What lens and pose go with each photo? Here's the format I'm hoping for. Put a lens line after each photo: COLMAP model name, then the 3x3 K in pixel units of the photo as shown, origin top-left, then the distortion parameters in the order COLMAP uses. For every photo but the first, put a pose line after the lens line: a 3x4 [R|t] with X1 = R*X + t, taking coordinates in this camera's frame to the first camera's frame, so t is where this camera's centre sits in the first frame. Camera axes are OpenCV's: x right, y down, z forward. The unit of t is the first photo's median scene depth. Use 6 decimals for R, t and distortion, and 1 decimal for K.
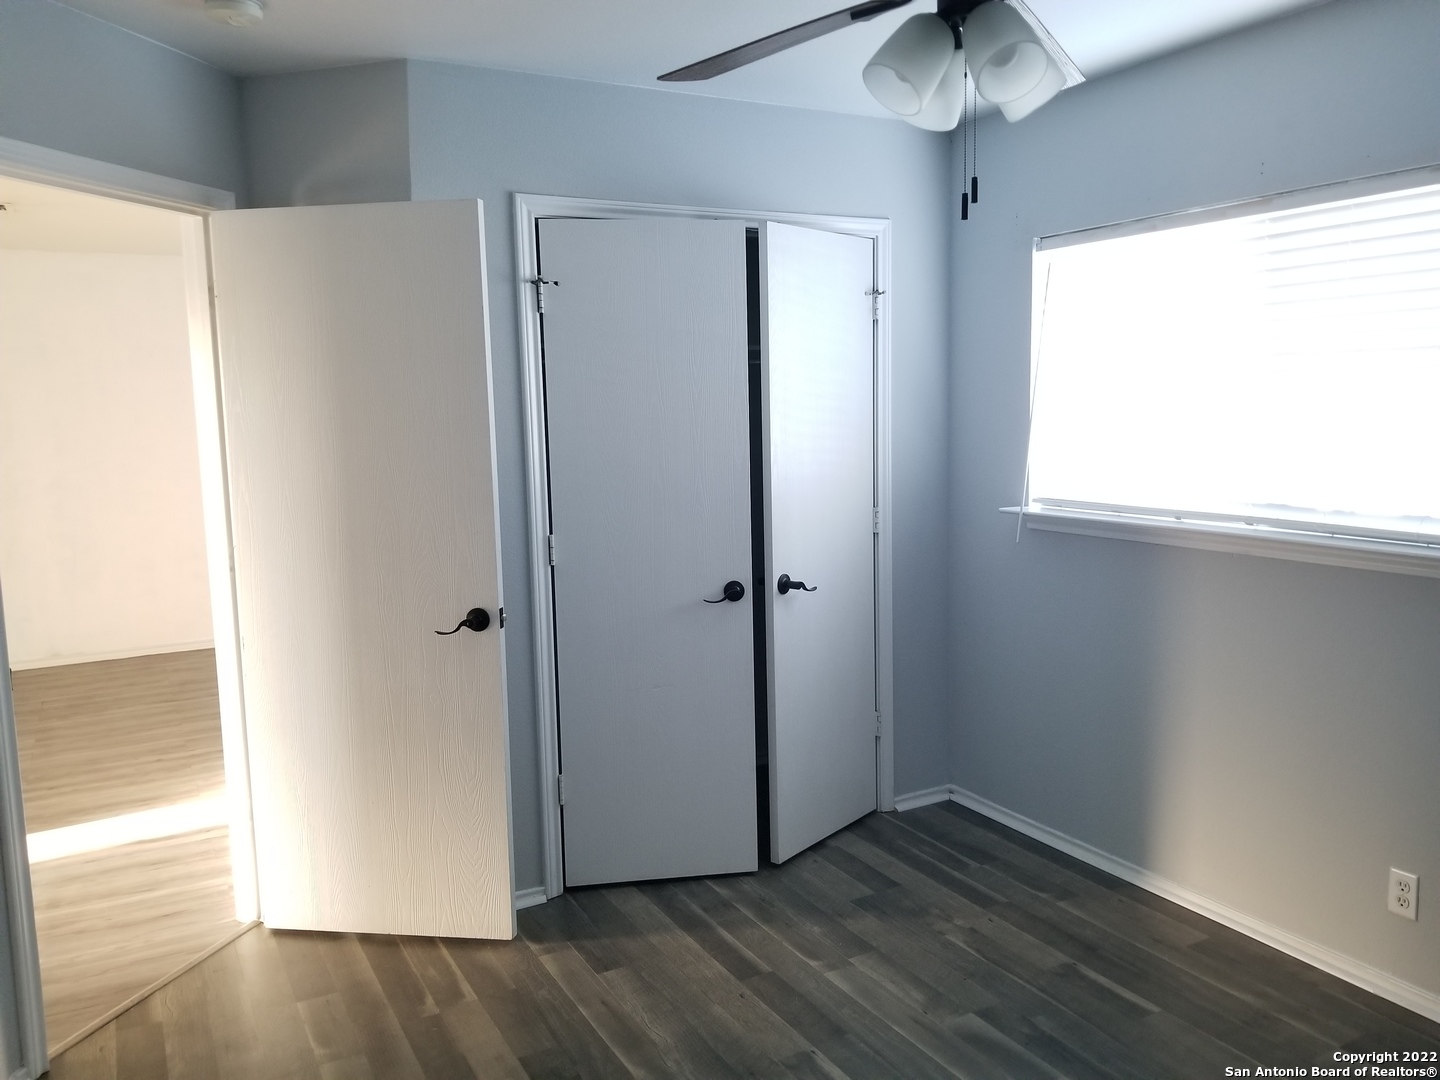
lens RADIAL K [[1131.8, 0, 734.2], [0, 1131.8, 537.8], [0, 0, 1]] dist [0.110024, -0.193551]
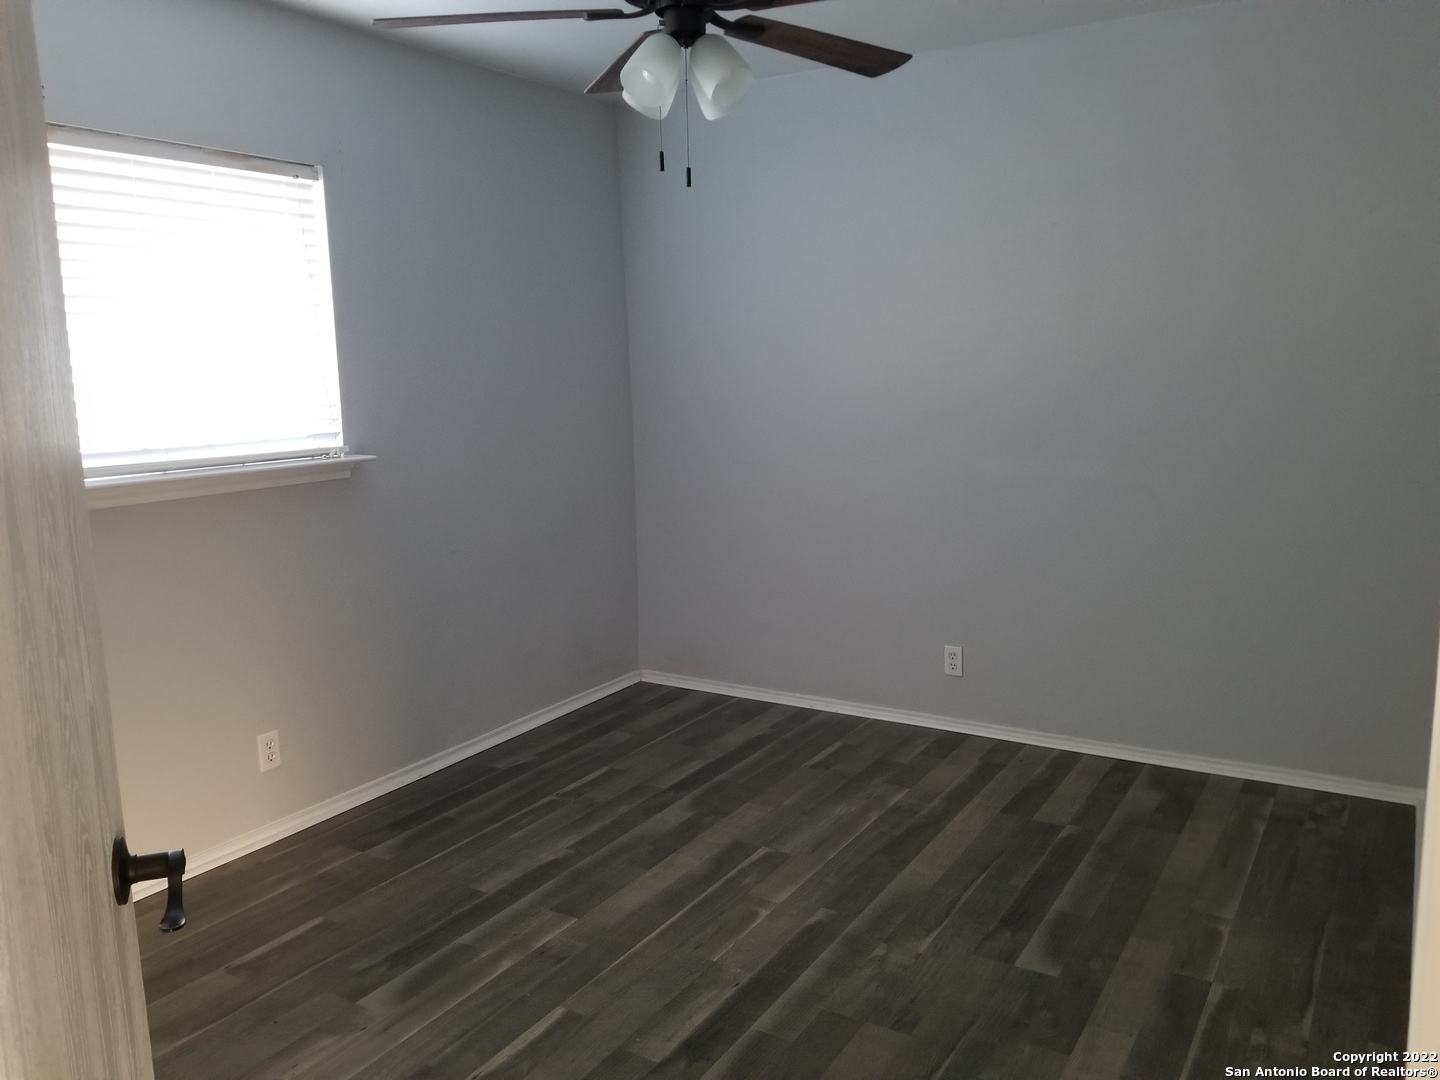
lens RADIAL K [[1131.8, 0, 734.2], [0, 1131.8, 537.8], [0, 0, 1]] dist [0.110024, -0.193551]
pose [[-0.489553, -0.106947, 0.865390, -0.676482], [0.141138, 0.969645, 0.199673, -0.082174], [-0.860476, 0.219889, -0.459598, 1.058655]]
